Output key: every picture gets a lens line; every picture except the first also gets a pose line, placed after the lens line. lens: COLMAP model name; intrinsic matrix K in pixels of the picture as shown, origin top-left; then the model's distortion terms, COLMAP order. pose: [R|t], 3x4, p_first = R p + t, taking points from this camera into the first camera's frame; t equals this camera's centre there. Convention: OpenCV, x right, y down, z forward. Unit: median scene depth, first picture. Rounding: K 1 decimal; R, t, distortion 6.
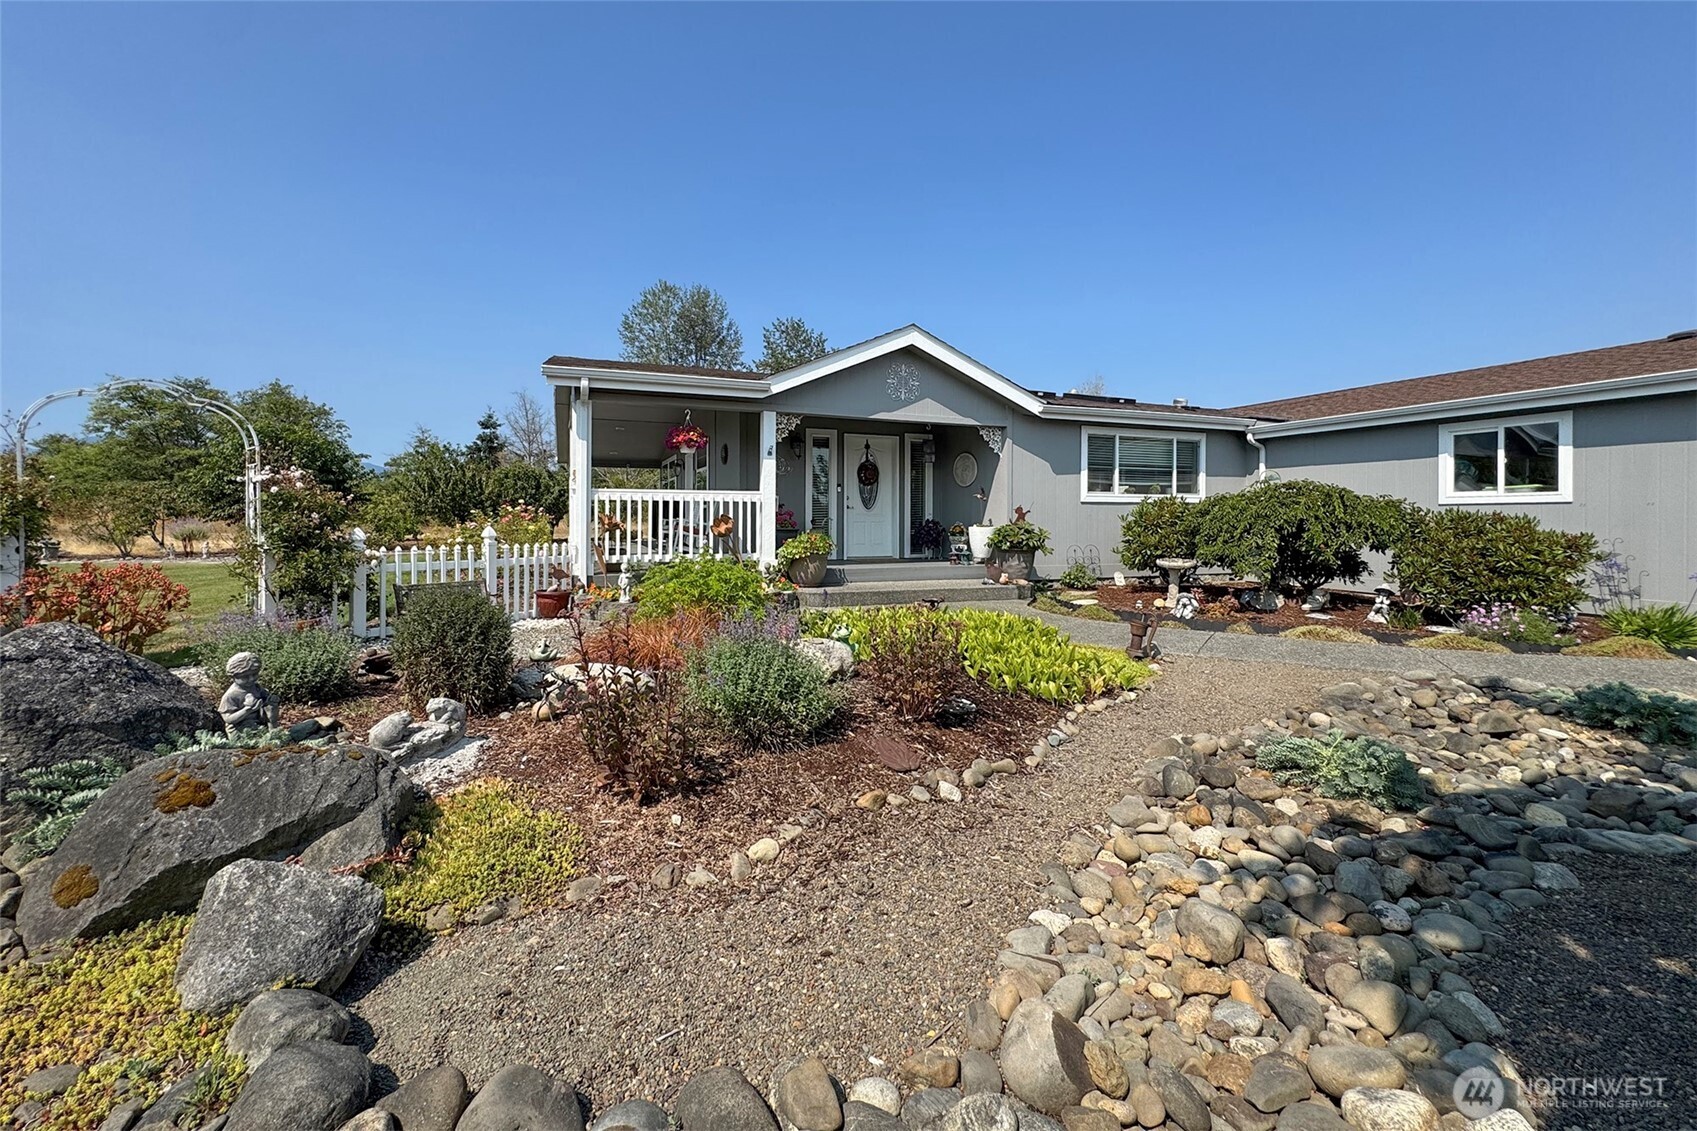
lens RADIAL K [[702.5, 0, 826.9], [0, 702.5, 536.7], [0, 0, 1]] dist [-0.006682, 0.000289]
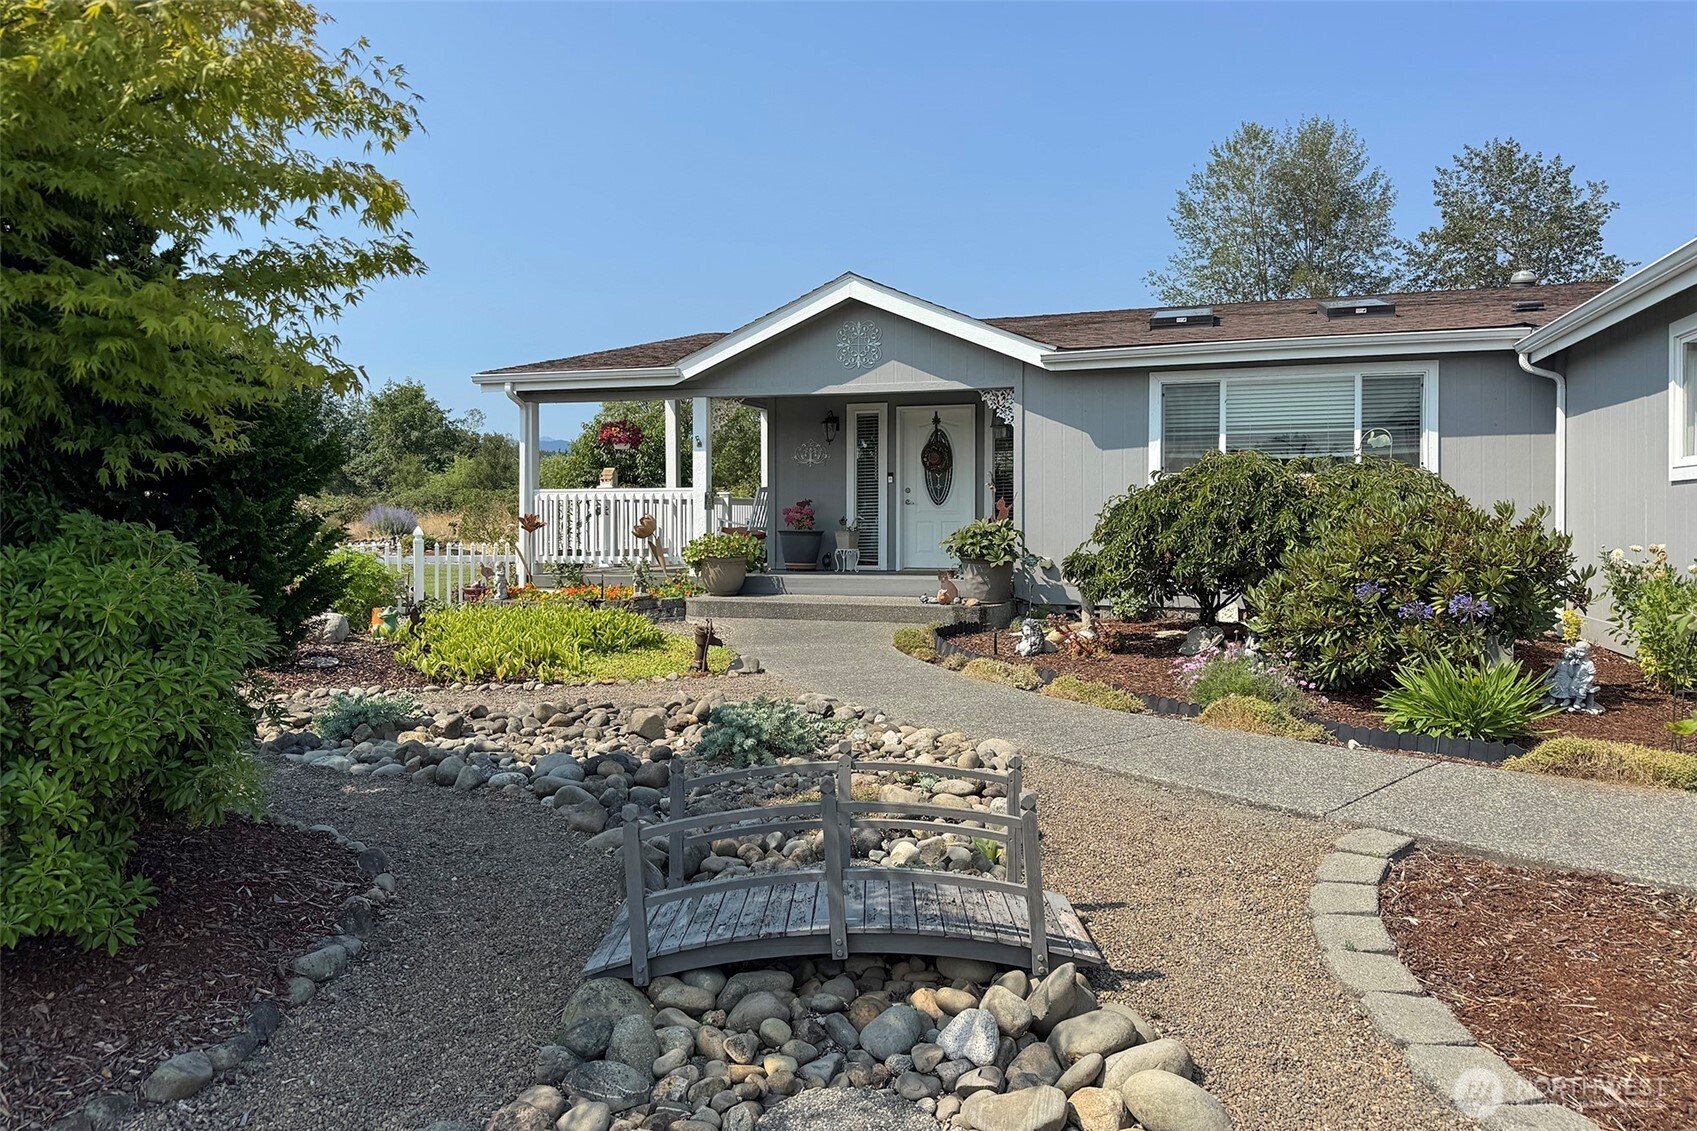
lens RADIAL K [[1163.5, 0, 842.9], [0, 1163.5, 560.5], [0, 0, 1]] dist [0.043052, -0.000686]
pose [[0.791821, 0.014874, -0.610572, 0.816300], [-0.010516, 0.999887, 0.010720, 0.008884], [0.610662, -0.002068, 0.791889, -0.046481]]
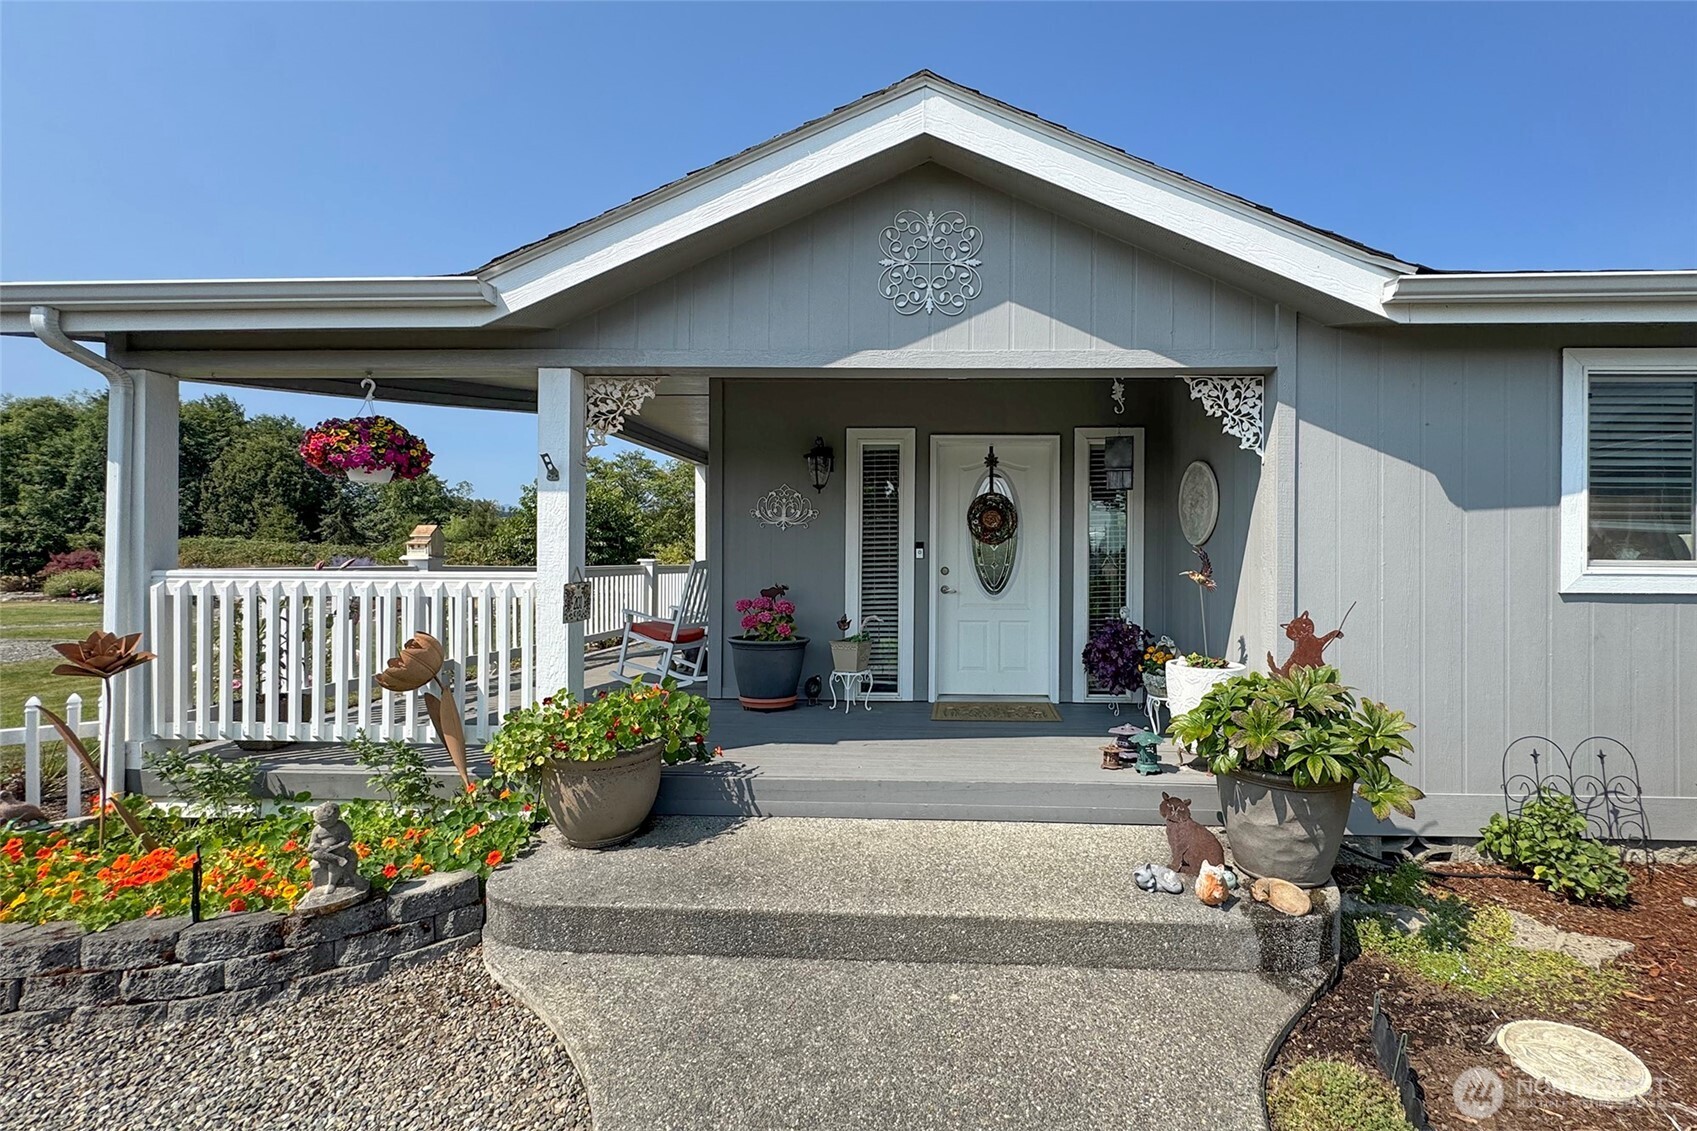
lens RADIAL K [[702.5, 0, 936.5], [0, 702.5, 574.8], [0, 0, 1]] dist [-0.006682, 0.000289]
pose [[0.923637, 0.006542, -0.383212, 0.226451], [-0.011752, 0.999868, -0.011256, -0.051571], [0.383088, 0.014900, 0.923592, 0.611311]]
